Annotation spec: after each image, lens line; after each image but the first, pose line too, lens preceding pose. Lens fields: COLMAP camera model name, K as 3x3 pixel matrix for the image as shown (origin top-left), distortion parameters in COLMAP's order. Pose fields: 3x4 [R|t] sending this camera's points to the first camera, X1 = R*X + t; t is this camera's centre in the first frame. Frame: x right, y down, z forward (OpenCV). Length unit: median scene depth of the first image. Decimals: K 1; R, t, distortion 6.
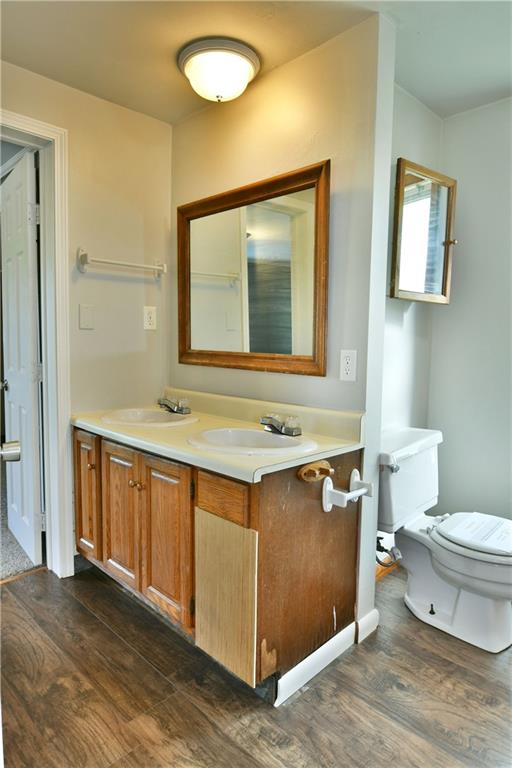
lens RADIAL K [[465.7, 0, 241.8], [0, 465.7, 392.6], [0, 0, 1]] dist [-0.019685, -0.003315]
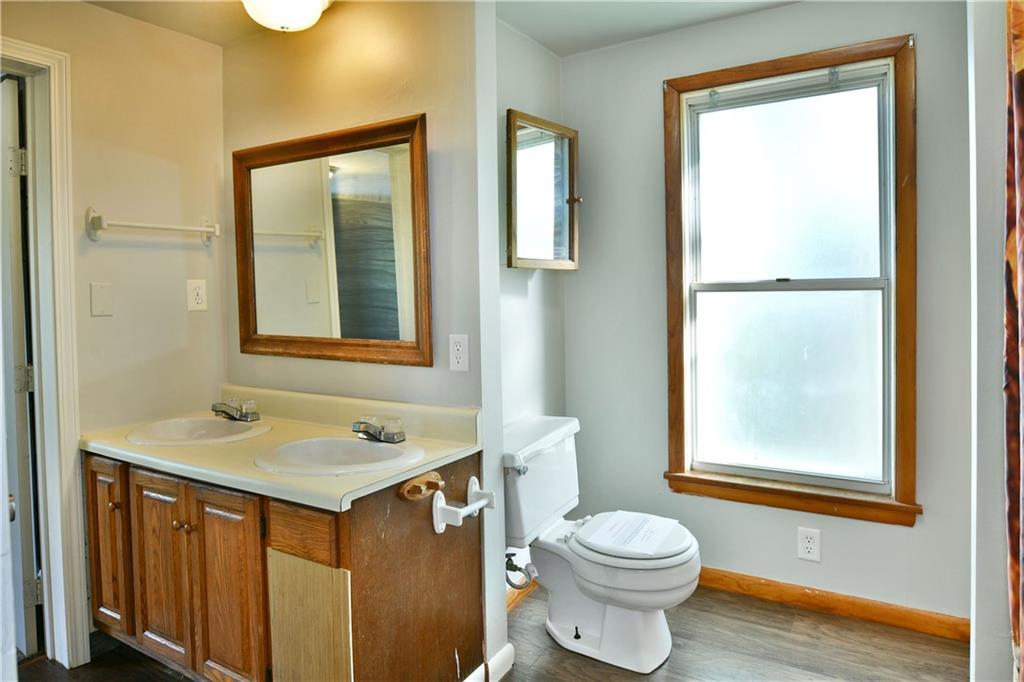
lens RADIAL K [[620.9, 0, 512.0], [0, 620.9, 341.0], [0, 0, 1]] dist [-0.019685, -0.003315]
pose [[0.962643, -0.032398, 0.268830, 0.021675], [0.042233, 0.998631, -0.030879, -0.039620], [-0.267461, 0.041079, 0.962693, -0.091241]]
